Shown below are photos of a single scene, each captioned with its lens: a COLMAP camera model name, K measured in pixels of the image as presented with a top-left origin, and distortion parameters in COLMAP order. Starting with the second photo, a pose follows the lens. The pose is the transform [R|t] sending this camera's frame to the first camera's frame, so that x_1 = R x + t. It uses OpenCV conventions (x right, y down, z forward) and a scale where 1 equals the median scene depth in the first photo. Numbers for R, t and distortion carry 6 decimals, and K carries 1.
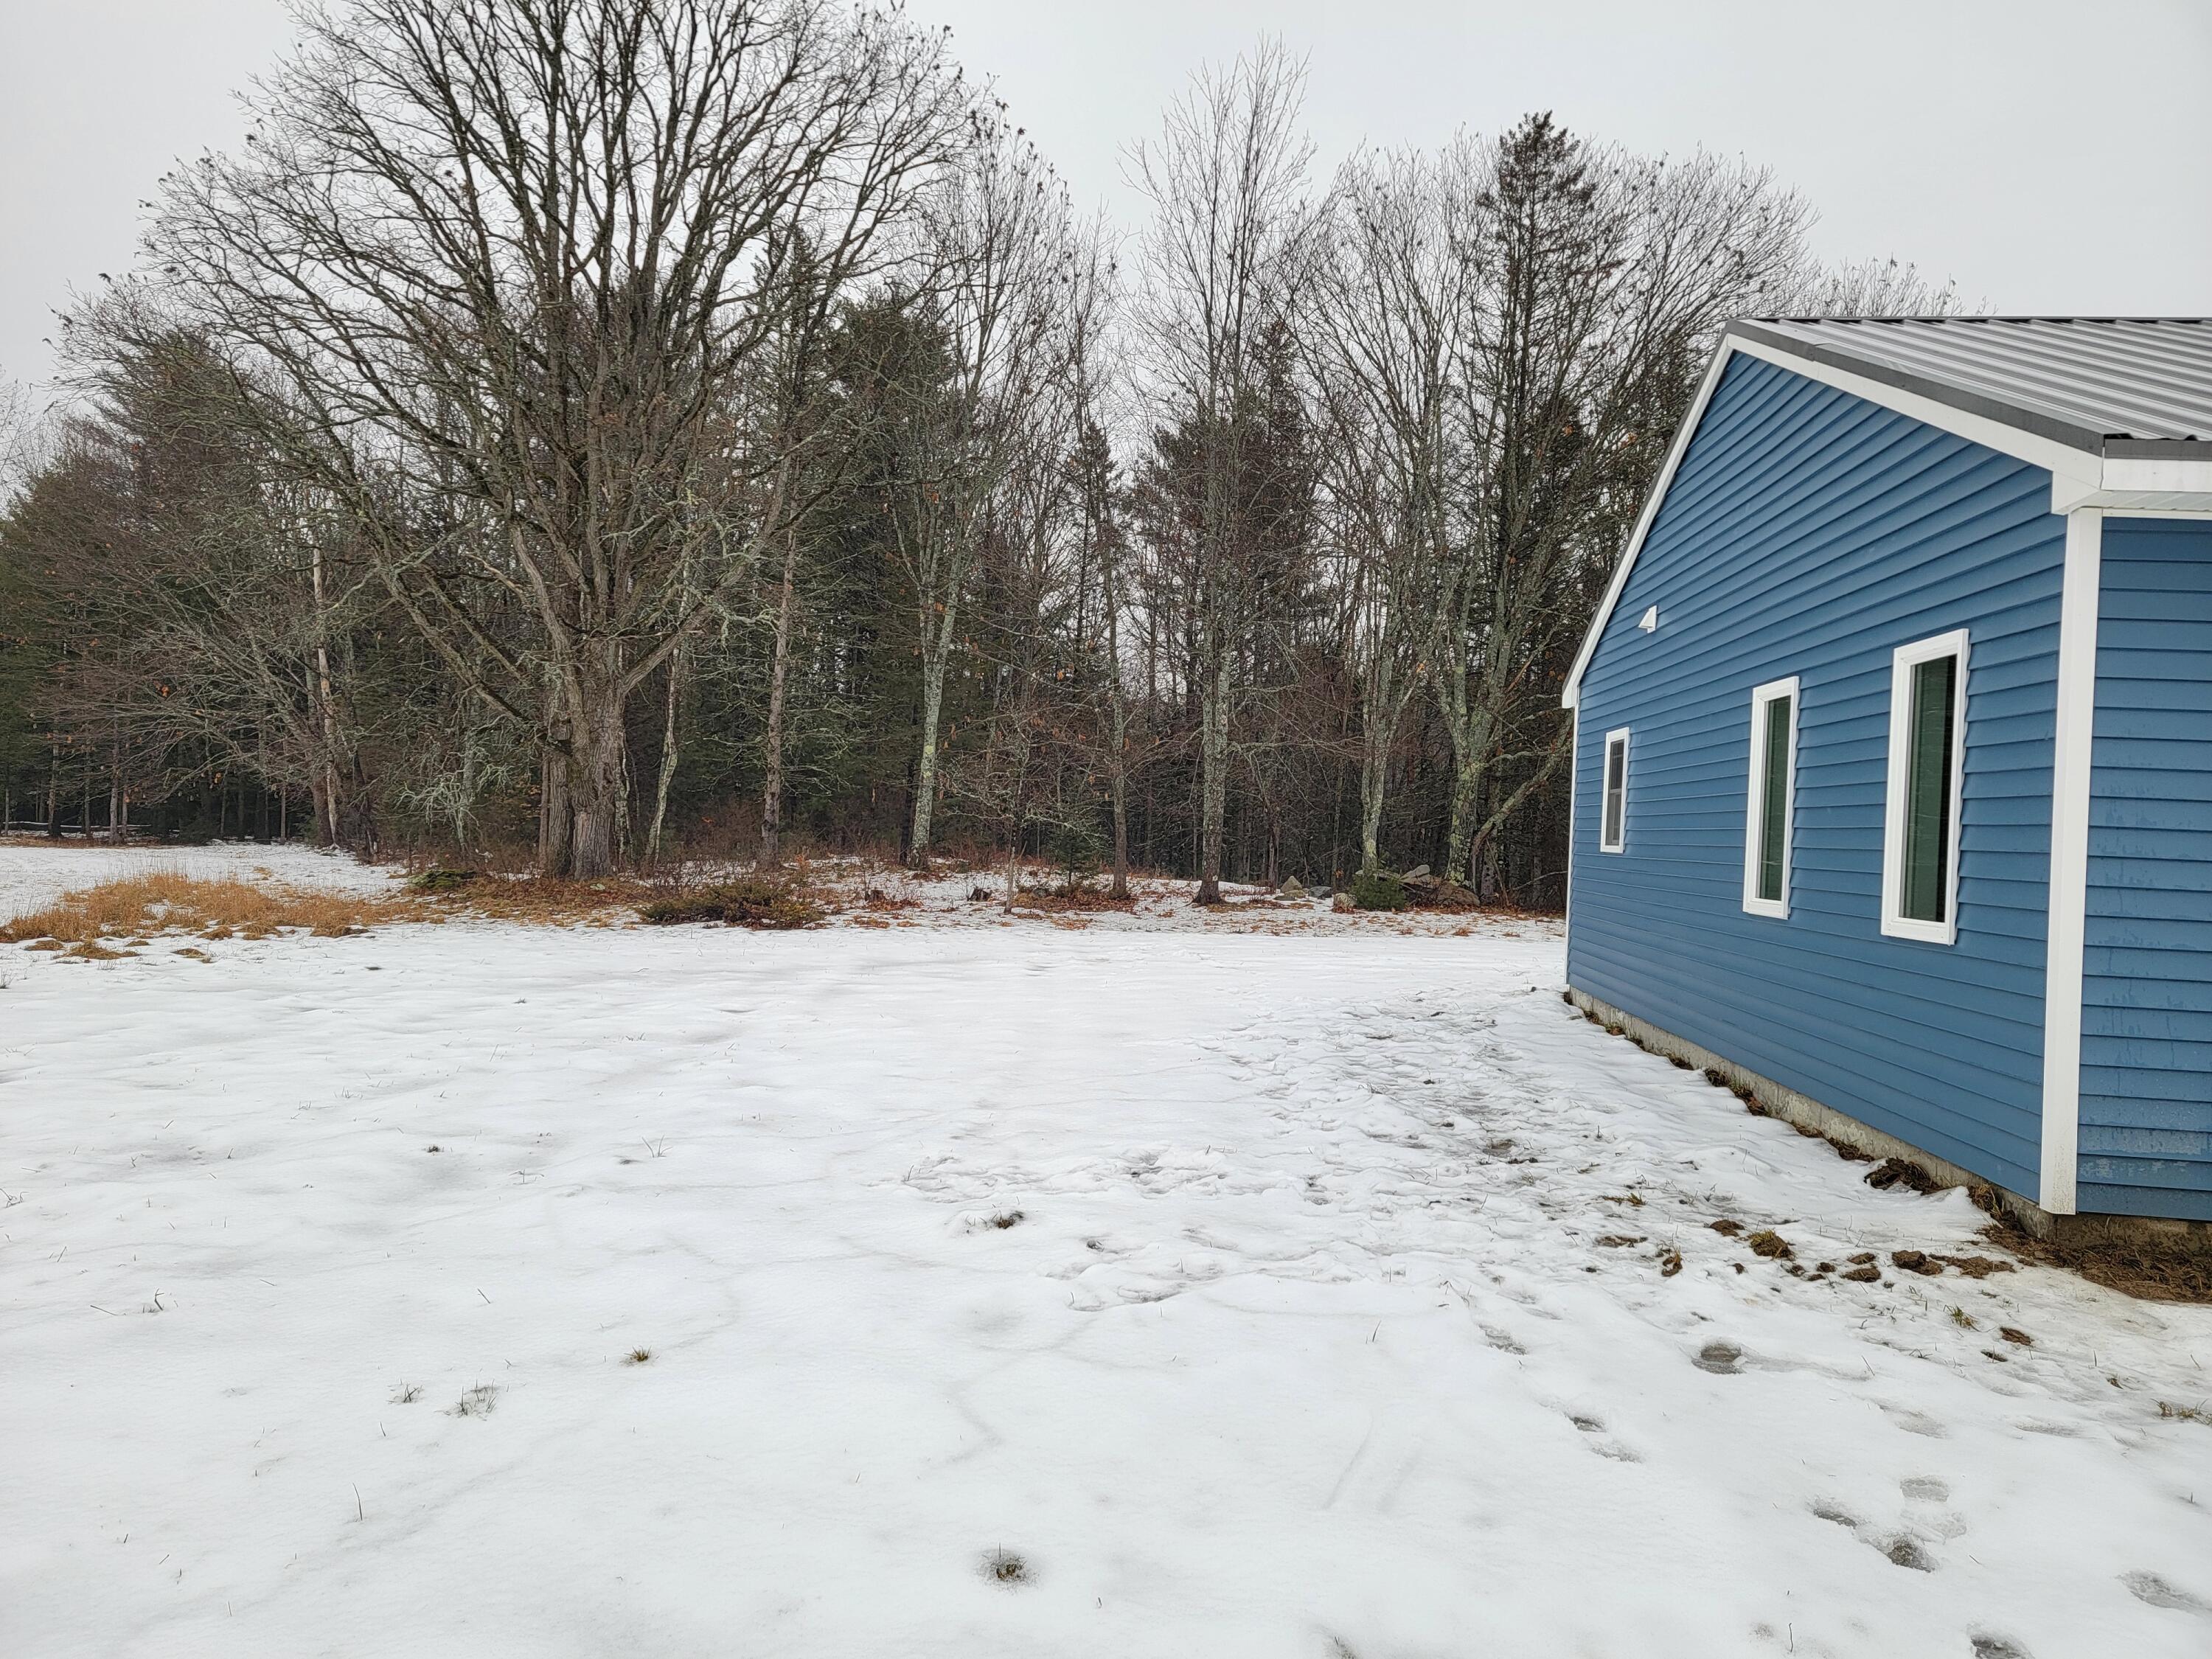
lens RADIAL K [[1541.8, 0, 1092.9], [0, 1541.8, 814.3], [0, 0, 1]] dist [0.096085, -0.073660]
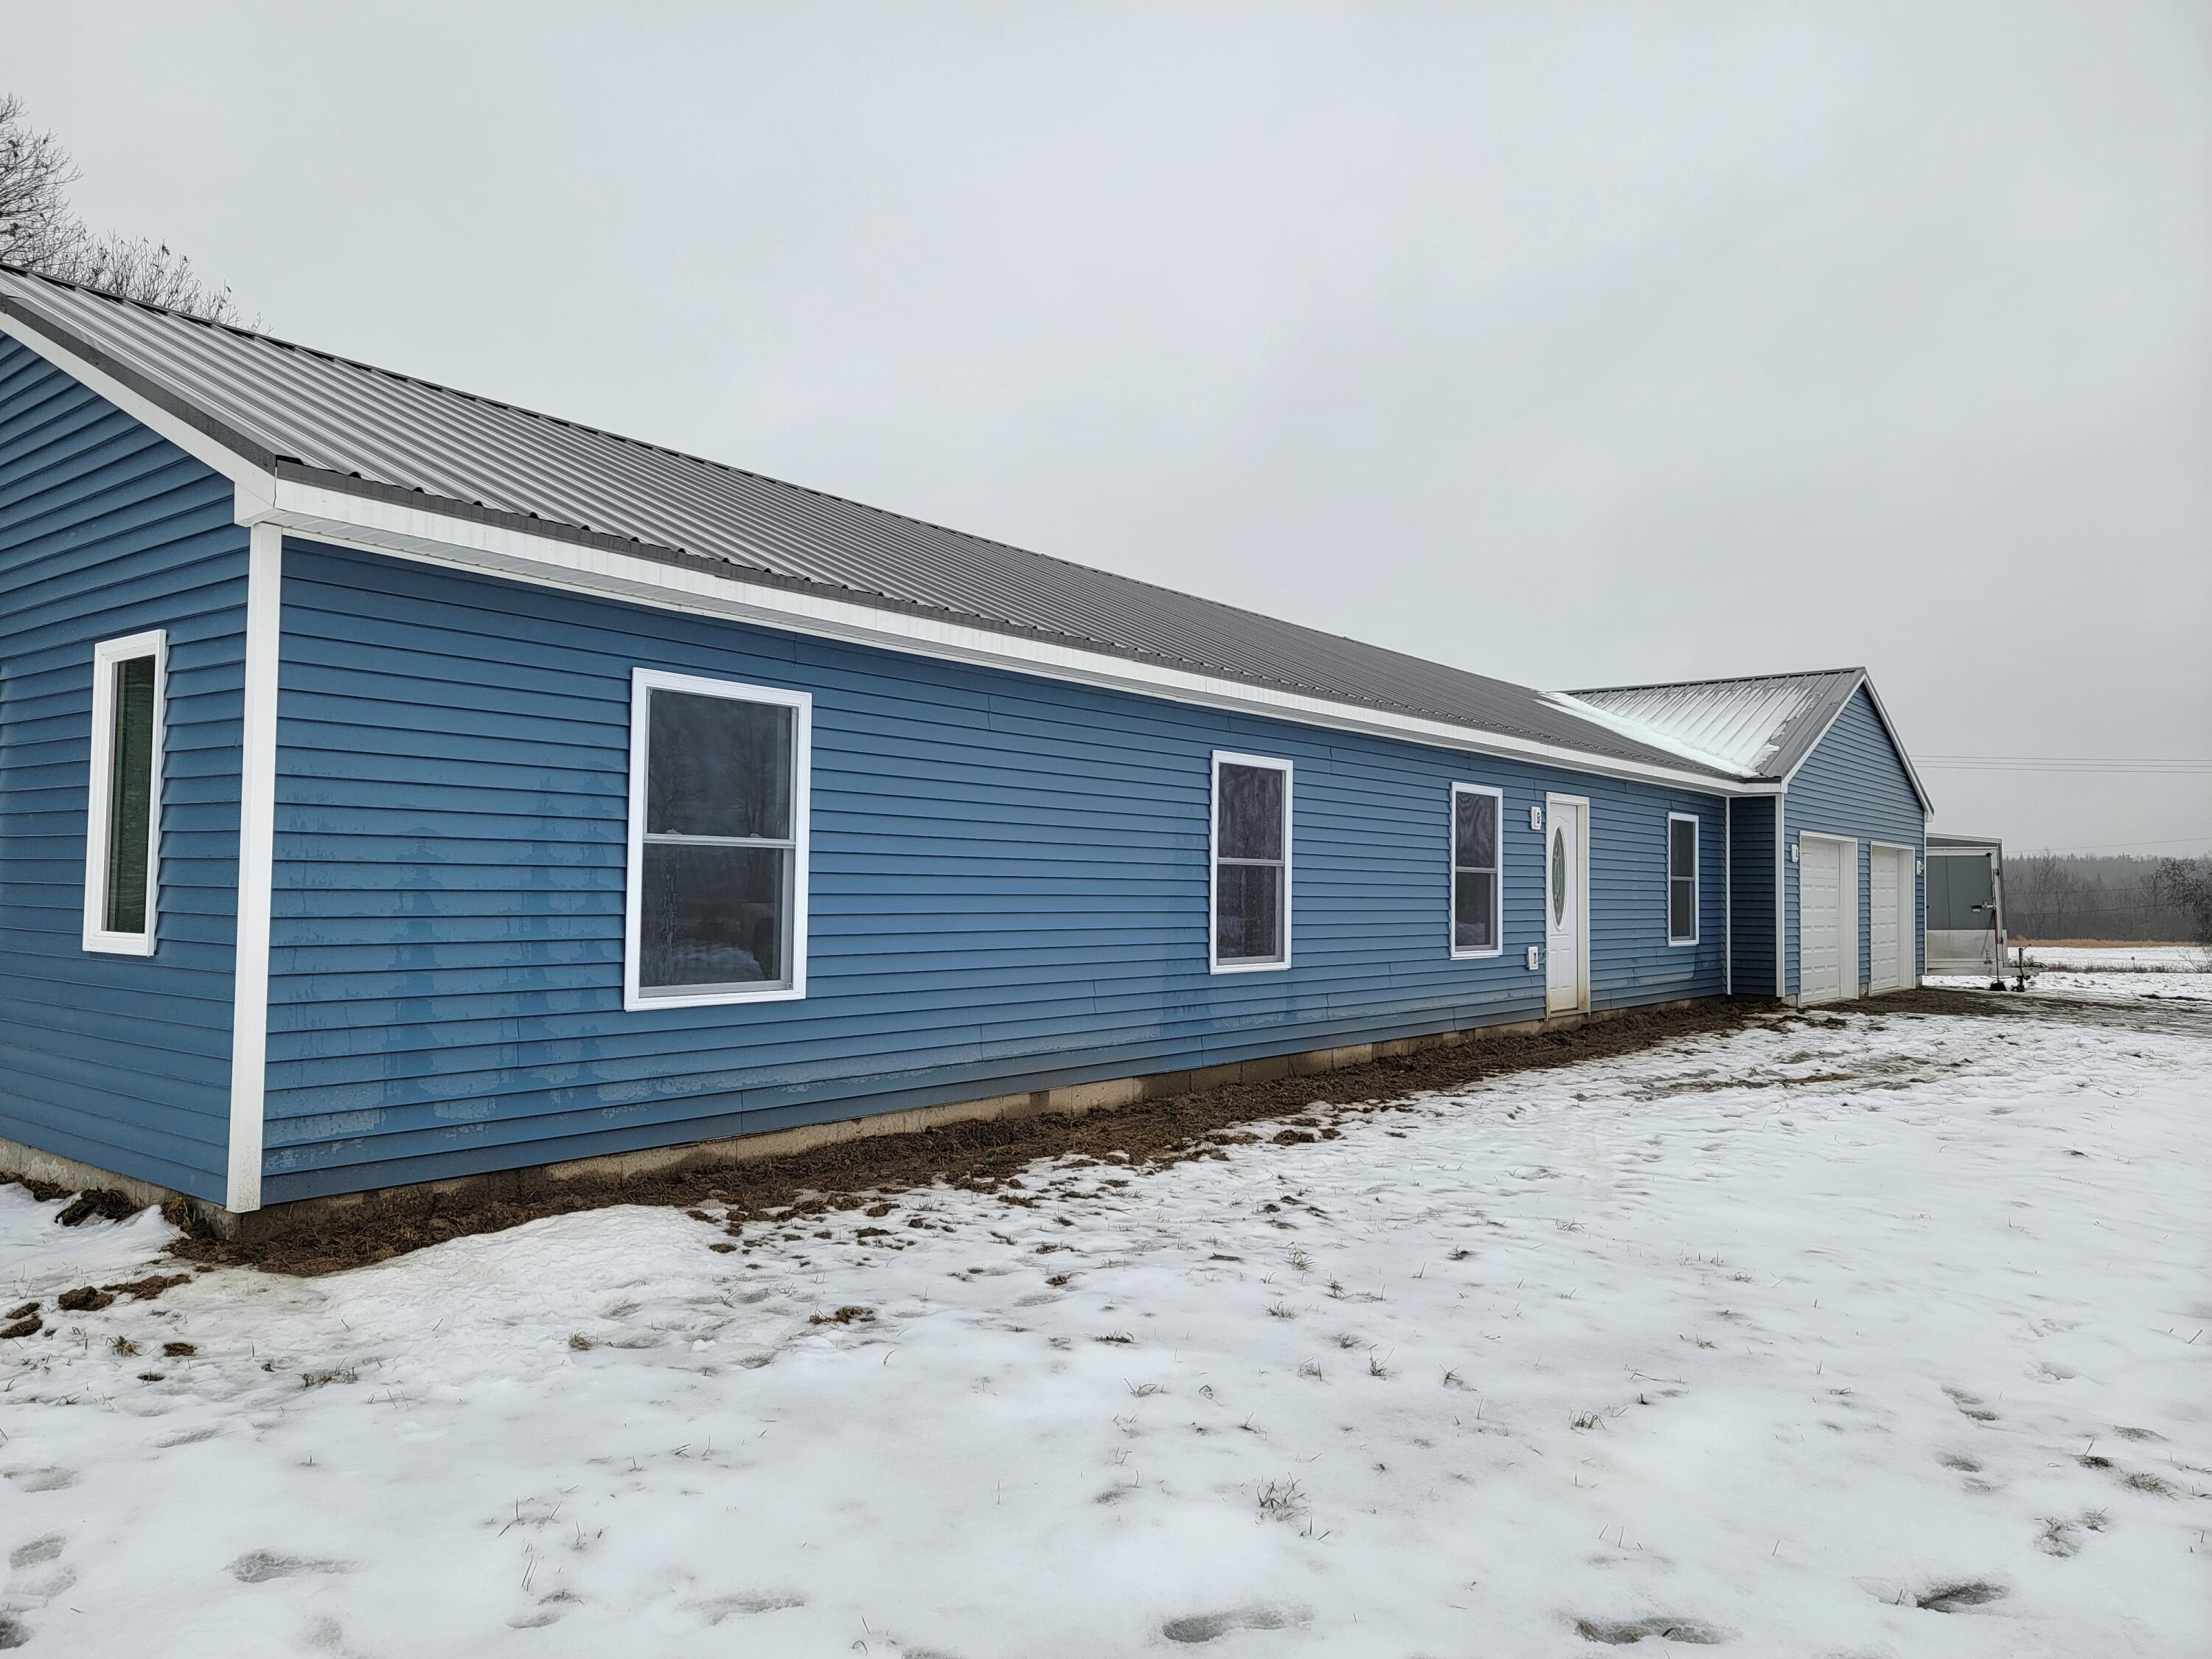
lens RADIAL K [[1541.8, 0, 1092.9], [0, 1541.8, 814.3], [0, 0, 1]] dist [0.096085, -0.073660]
pose [[0.548020, 0.001448, 0.836464, 0.058981], [0.002592, 0.999991, -0.003429, 0.001195], [-0.836461, 0.004047, 0.548011, -0.014430]]
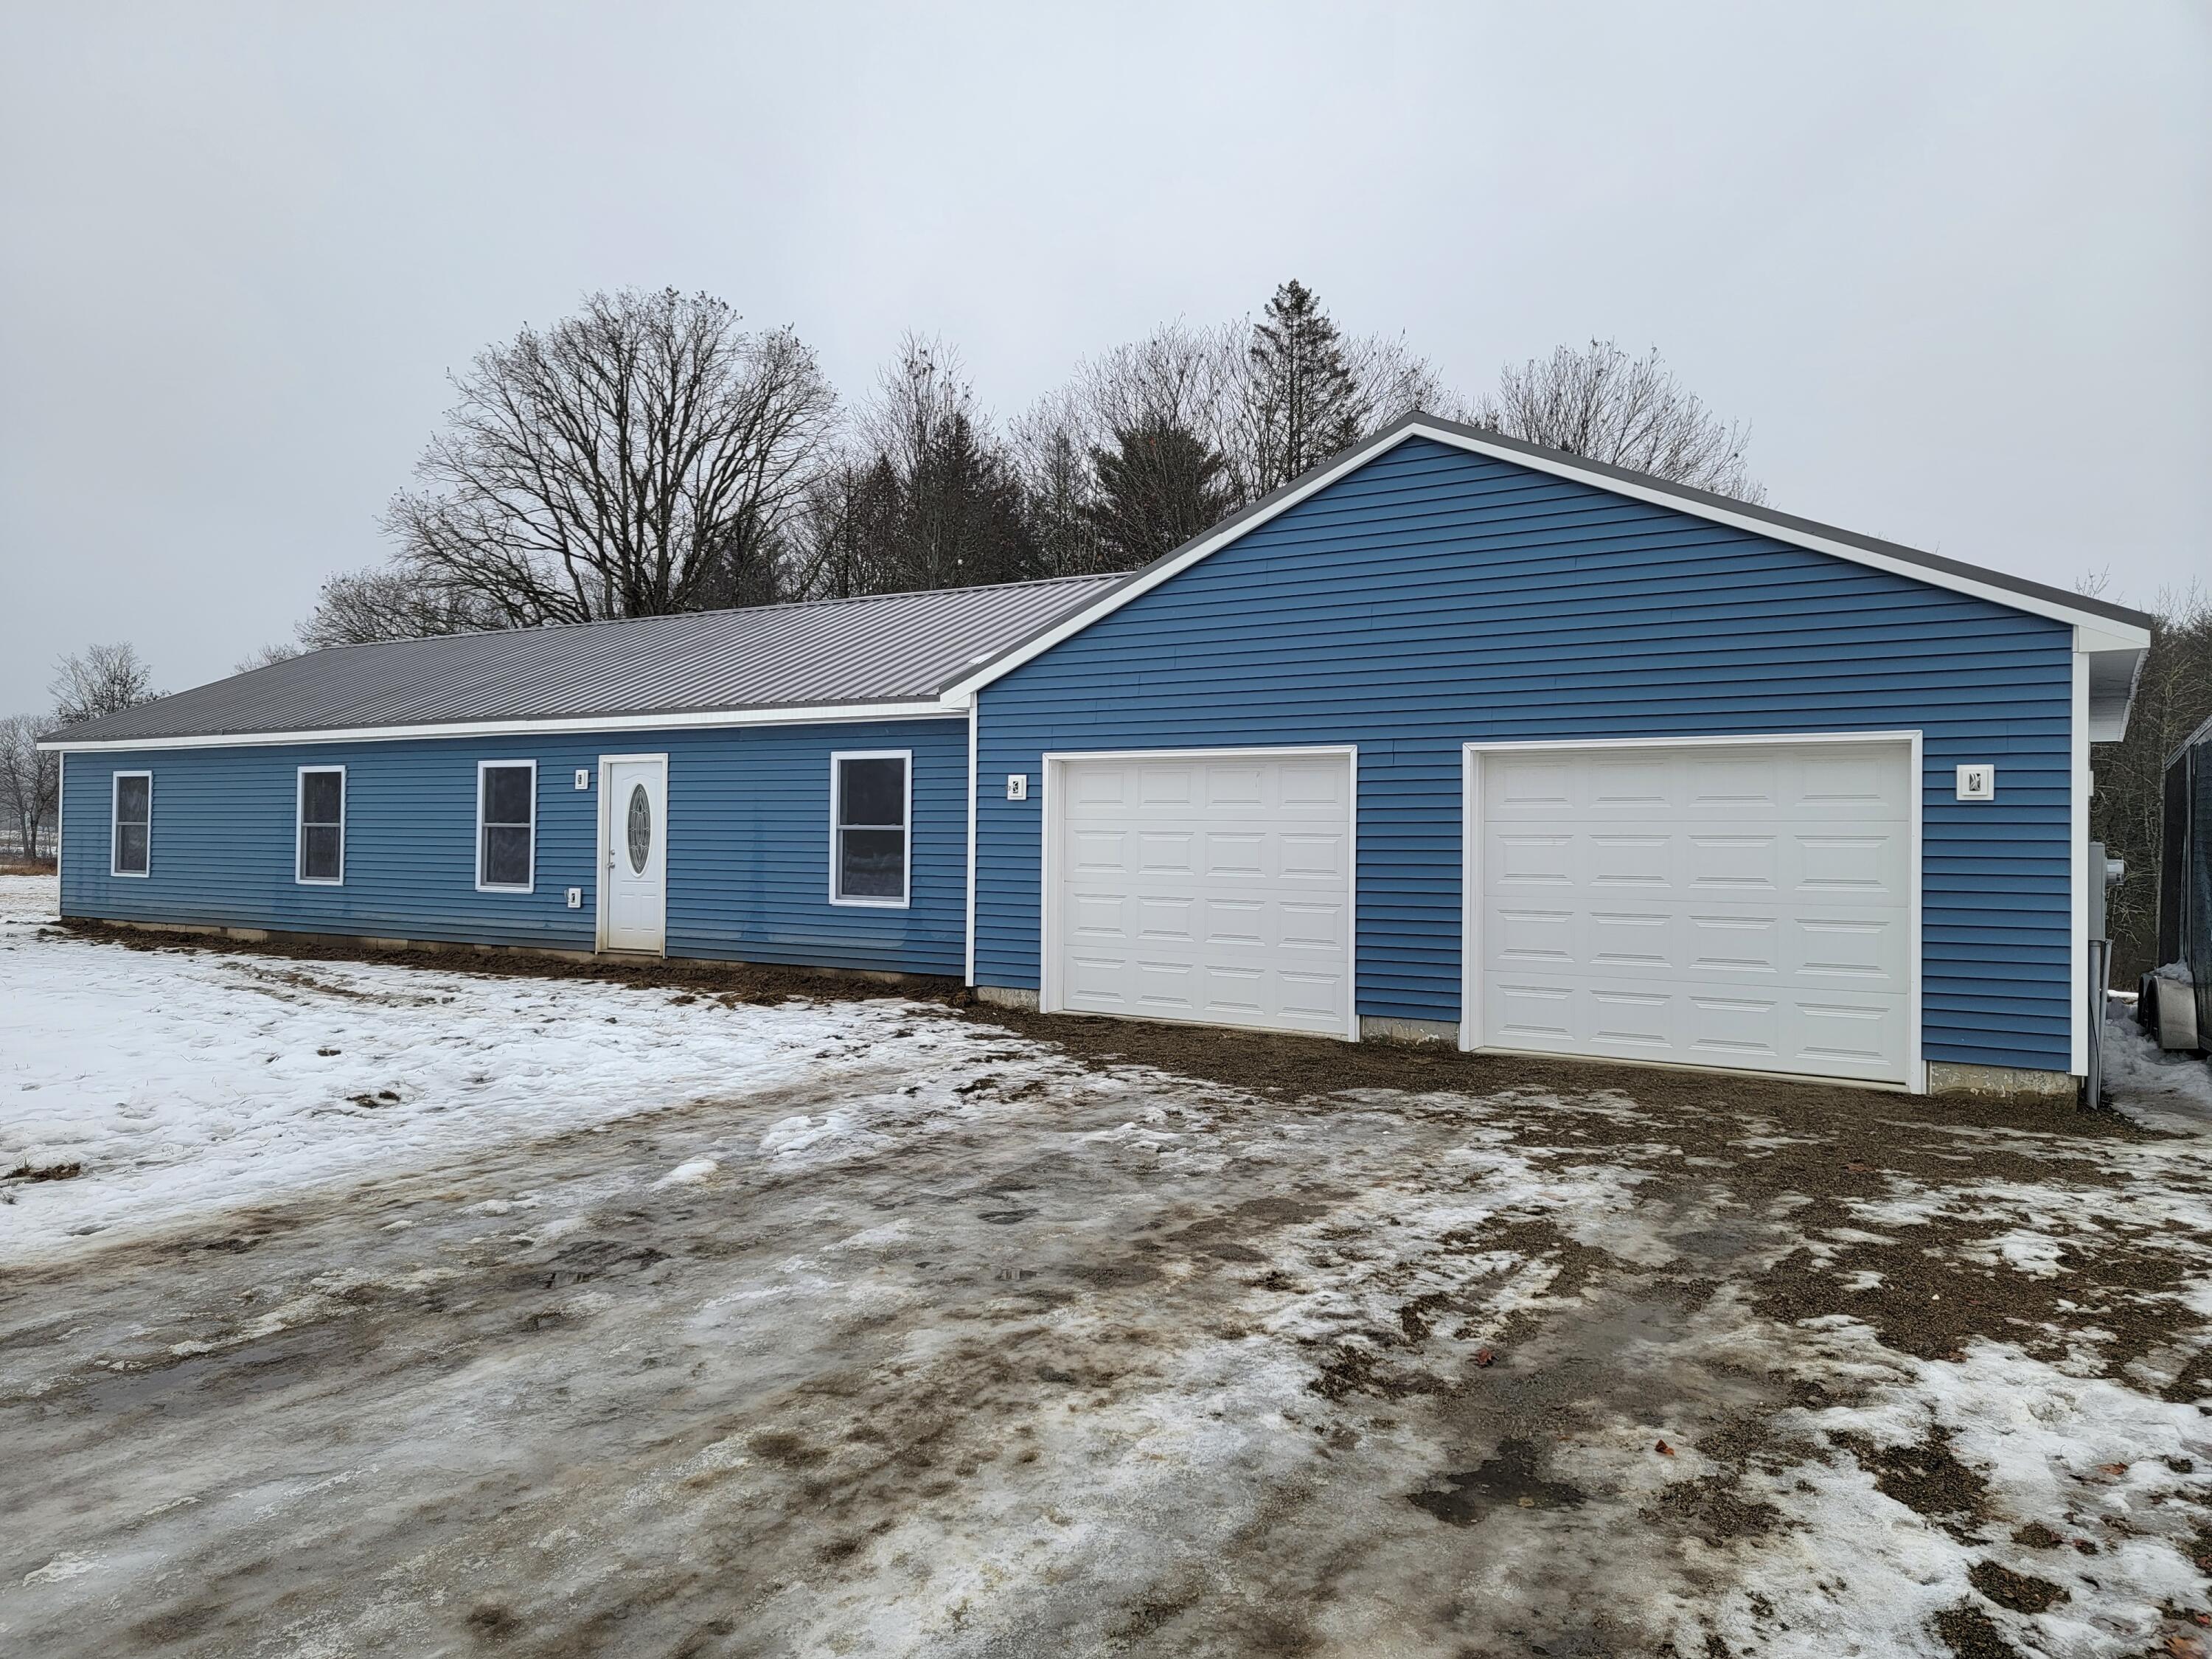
lens RADIAL K [[1541.8, 0, 1092.9], [0, 1541.8, 814.3], [0, 0, 1]] dist [0.096085, -0.073660]
pose [[0.882669, -0.044003, -0.467932, 4.079353], [0.036844, 0.999022, -0.024447, 0.148464], [0.468550, 0.004338, 0.883427, -1.186111]]
